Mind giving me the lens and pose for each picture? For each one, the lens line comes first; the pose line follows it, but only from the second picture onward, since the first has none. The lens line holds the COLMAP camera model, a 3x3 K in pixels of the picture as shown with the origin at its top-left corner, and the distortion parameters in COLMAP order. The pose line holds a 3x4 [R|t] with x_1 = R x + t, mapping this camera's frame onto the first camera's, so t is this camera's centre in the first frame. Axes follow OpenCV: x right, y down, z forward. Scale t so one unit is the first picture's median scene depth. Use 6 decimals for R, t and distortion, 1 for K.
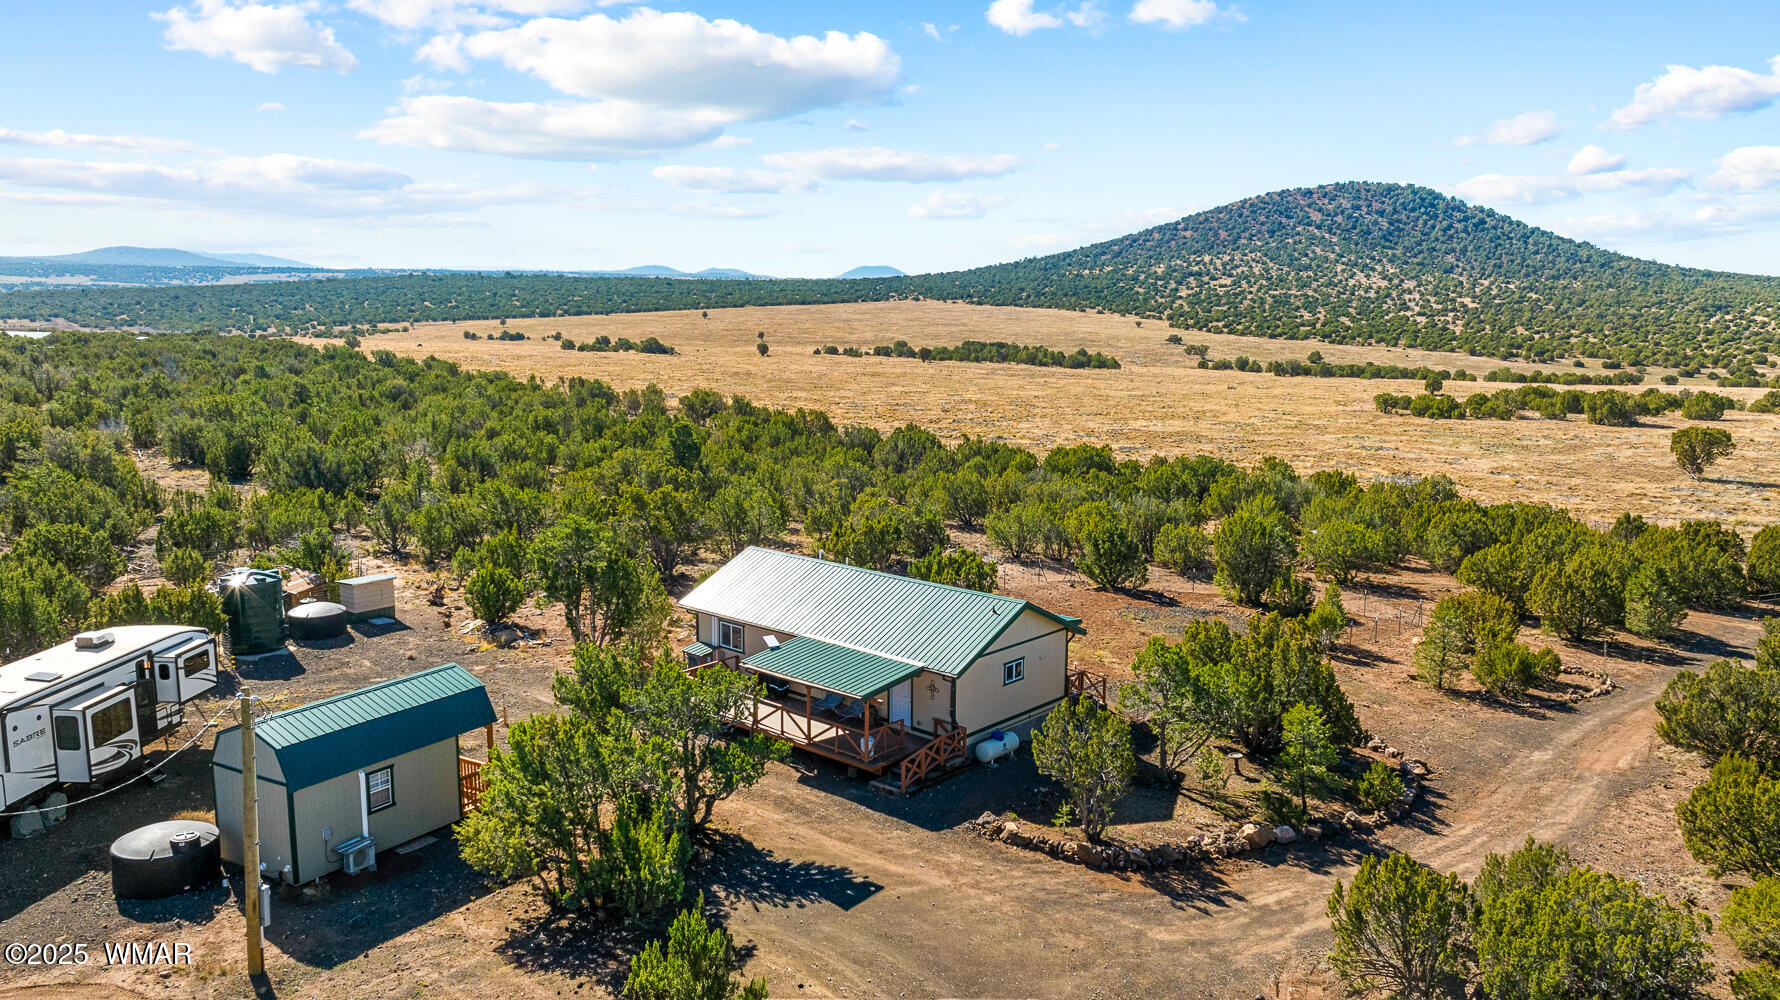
lens RADIAL K [[1280.9, 0, 888.2], [0, 1280.9, 502.5], [0, 0, 1]] dist [-0.002369, -0.009284]
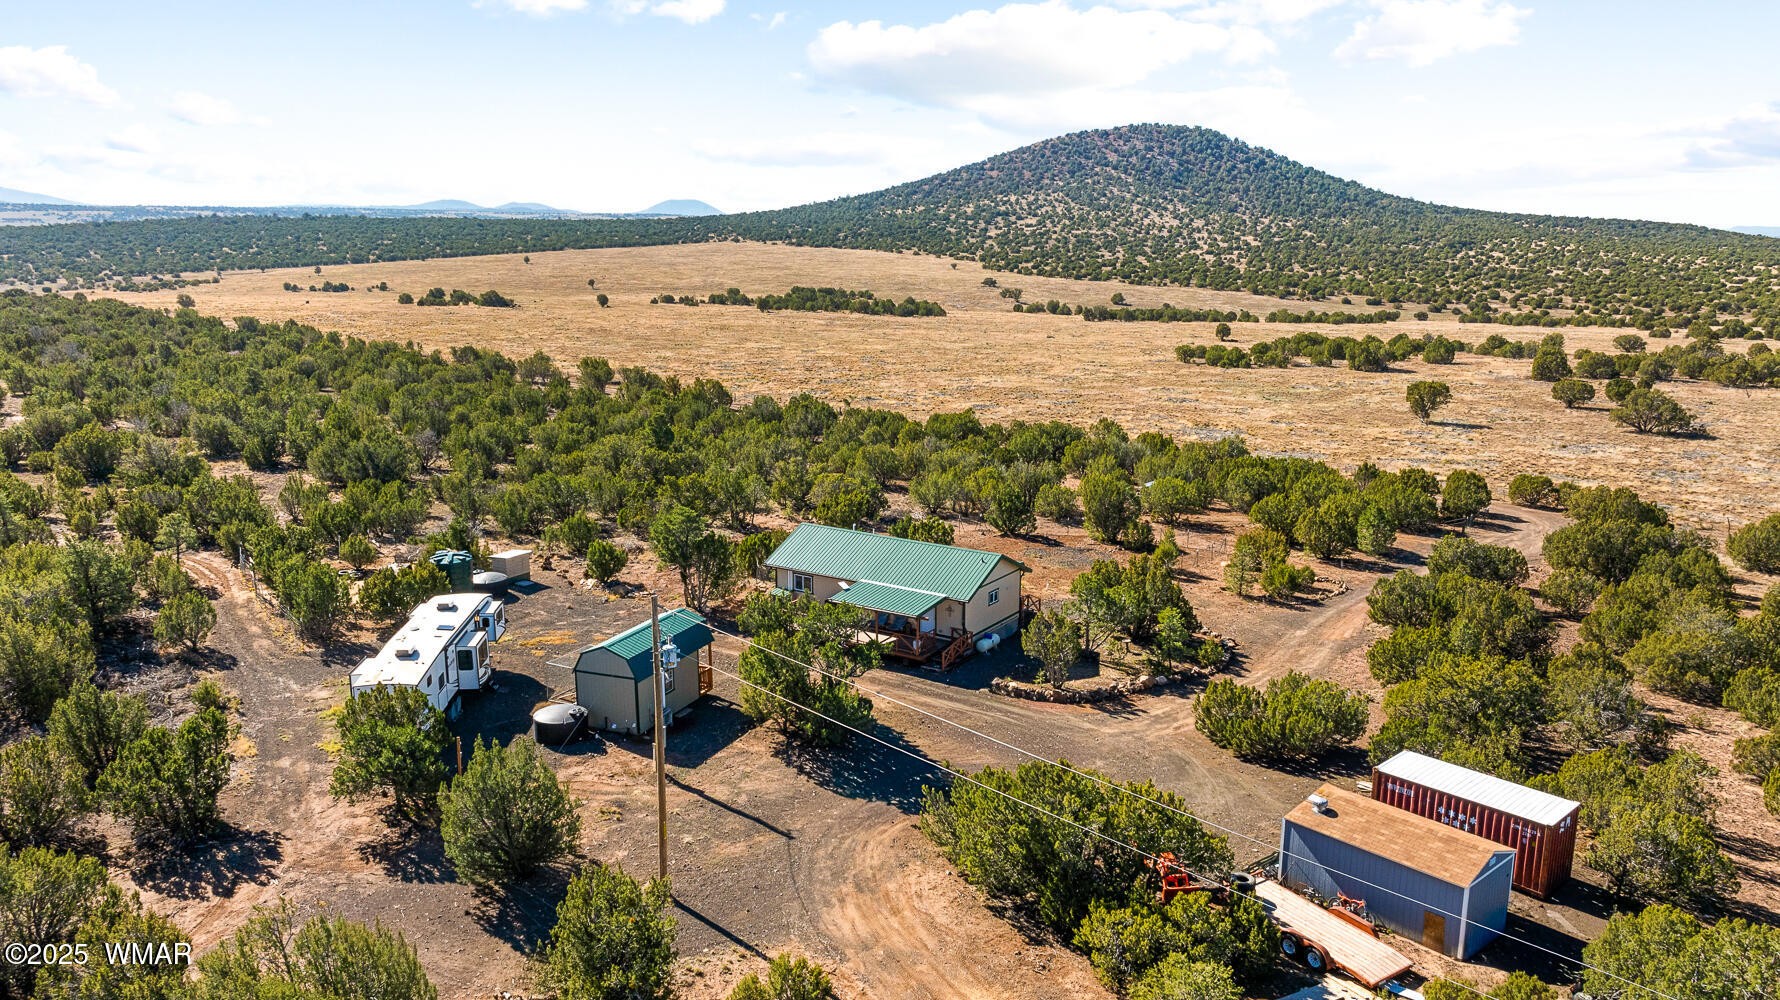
lens RADIAL K [[1262.3, 0, 888.9], [0, 1262.3, 502.4], [0, 0, 1]] dist [0.010777, -0.022449]
pose [[0.989027, -0.037062, 0.143007, -0.013529], [0.029406, 0.998037, 0.055287, -0.004224], [-0.144776, -0.050475, 0.988176, -0.029384]]
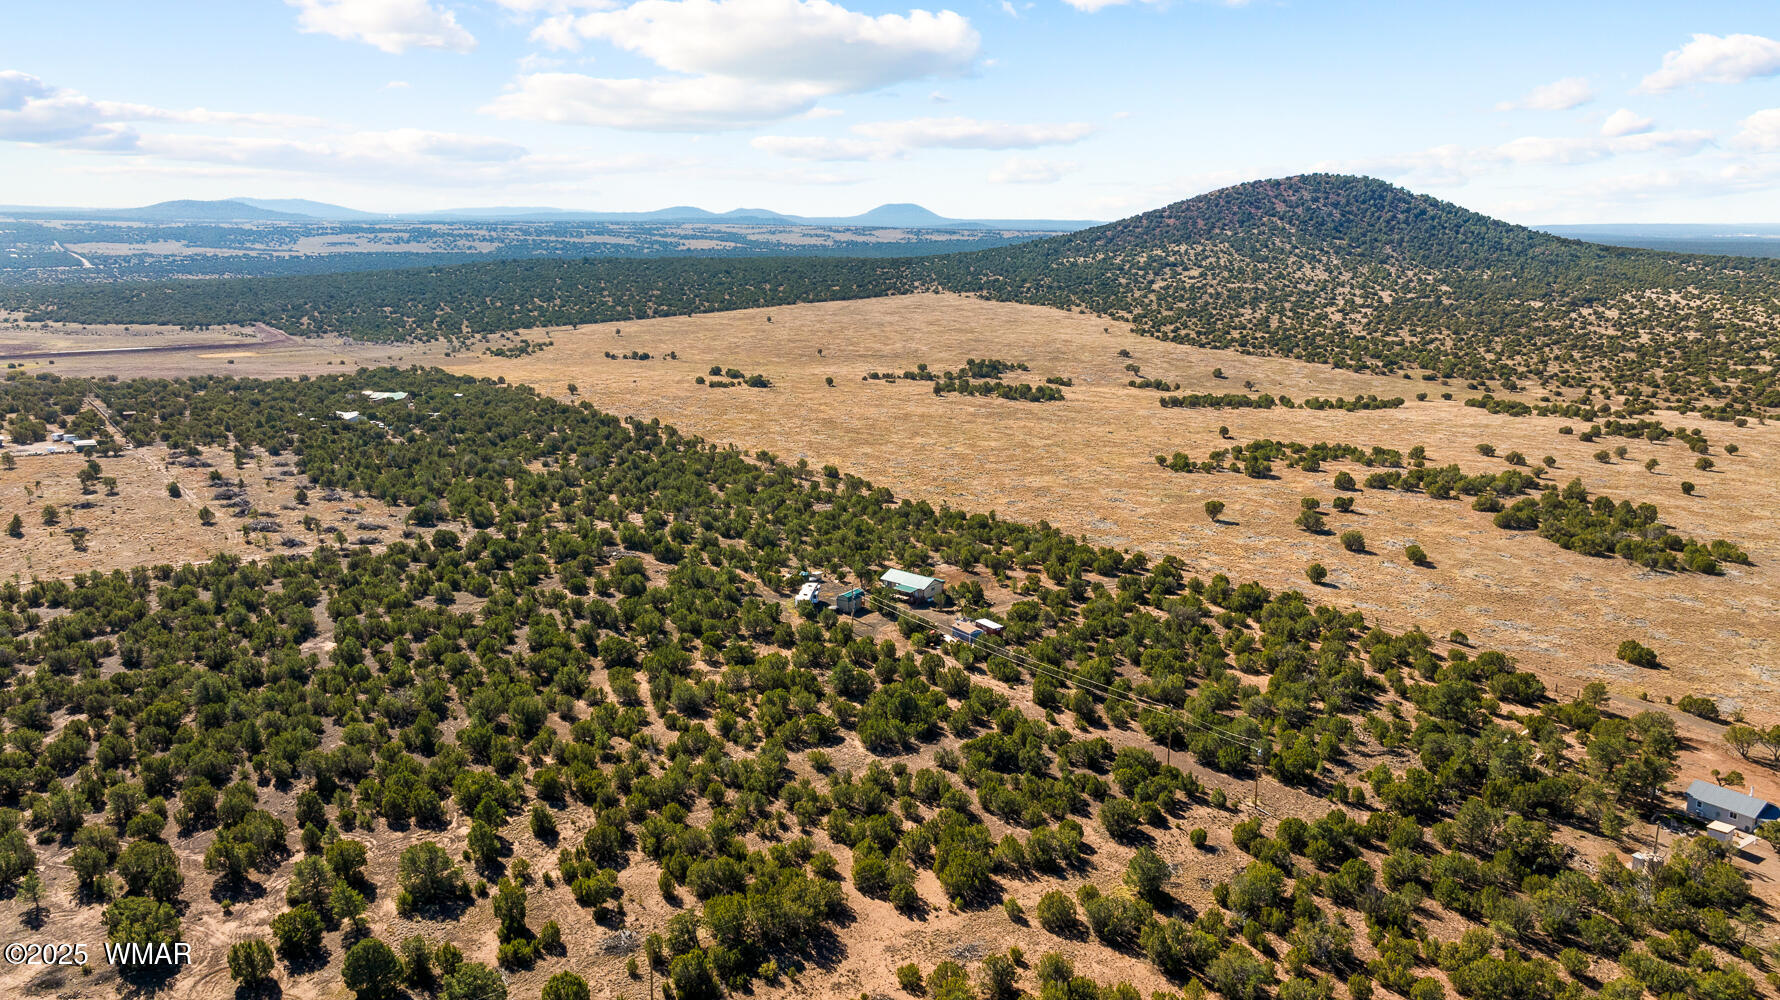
lens RADIAL K [[1262.3, 0, 888.9], [0, 1262.3, 502.4], [0, 0, 1]] dist [0.010777, -0.022449]
pose [[0.999780, -0.005745, -0.020180, 0.000038], [0.006831, 0.998509, 0.054159, -0.035982], [0.019838, -0.054285, 0.998328, -0.295092]]
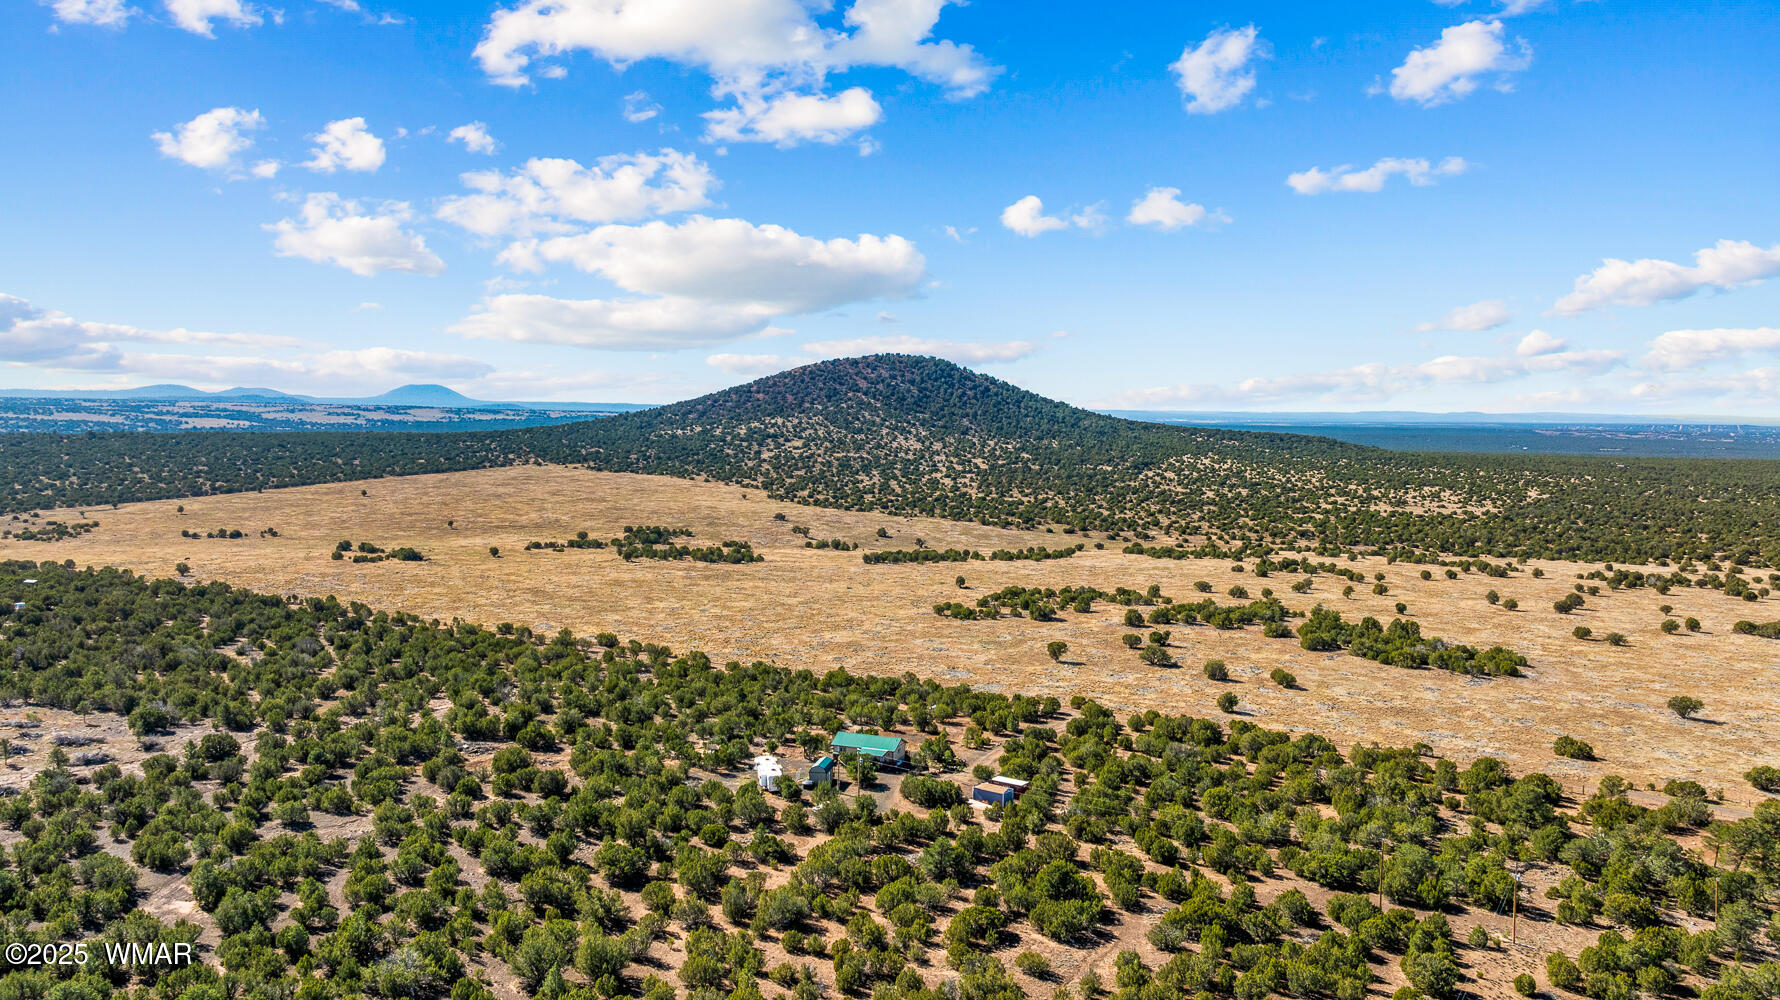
lens RADIAL K [[1262.3, 0, 888.9], [0, 1262.3, 502.4], [0, 0, 1]] dist [0.010777, -0.022449]
pose [[0.940484, -0.028737, 0.338620, -0.096862], [0.057907, 0.995398, -0.076356, -0.028923], [-0.334867, 0.091420, 0.937820, -0.233253]]
